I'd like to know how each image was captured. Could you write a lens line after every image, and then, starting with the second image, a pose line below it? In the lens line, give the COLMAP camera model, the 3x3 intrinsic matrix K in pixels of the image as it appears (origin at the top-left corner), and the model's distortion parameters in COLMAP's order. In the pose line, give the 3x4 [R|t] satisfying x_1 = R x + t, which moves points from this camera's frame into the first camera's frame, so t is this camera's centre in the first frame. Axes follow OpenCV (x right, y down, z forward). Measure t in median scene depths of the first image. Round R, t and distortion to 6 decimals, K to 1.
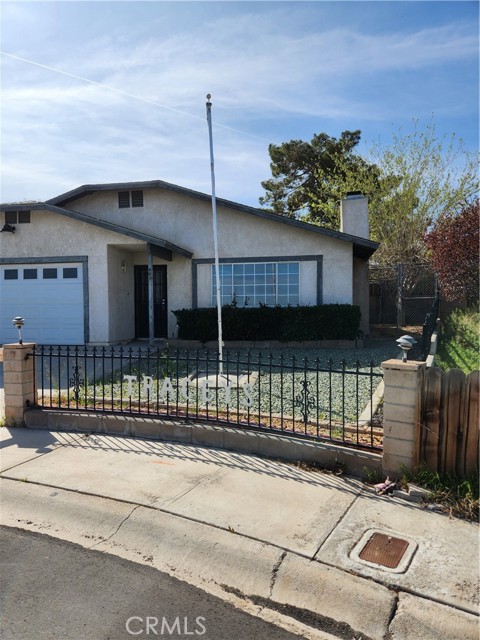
lens RADIAL K [[440.5, 0, 241.1], [0, 440.5, 328.1], [0, 0, 1]] dist [0.084990, -0.137833]
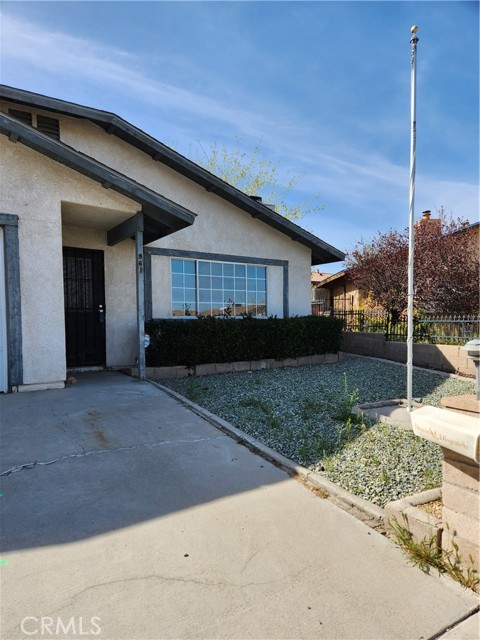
lens RADIAL K [[429.9, 0, 236.9], [0, 429.9, 335.4], [0, 0, 1]] dist [0.112155, -0.092117]
pose [[0.703922, -0.021959, 0.709938, -0.514159], [0.021796, 0.999719, 0.009312, -0.024170], [-0.709943, 0.008919, 0.704203, 0.454412]]
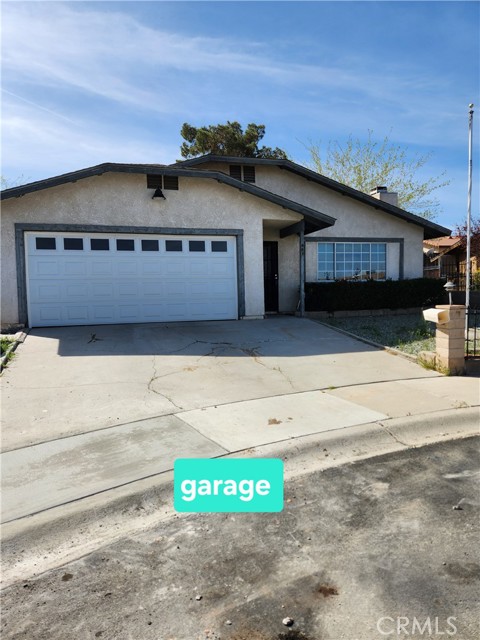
lens RADIAL K [[427.7, 0, 231.6], [0, 427.7, 325.7], [0, 0, 1]] dist [0.074726, -0.086562]
pose [[0.889145, -0.046097, 0.455297, -0.793124], [0.026649, 0.998441, 0.049046, 0.005050], [-0.456849, -0.031476, 0.888987, 0.143738]]
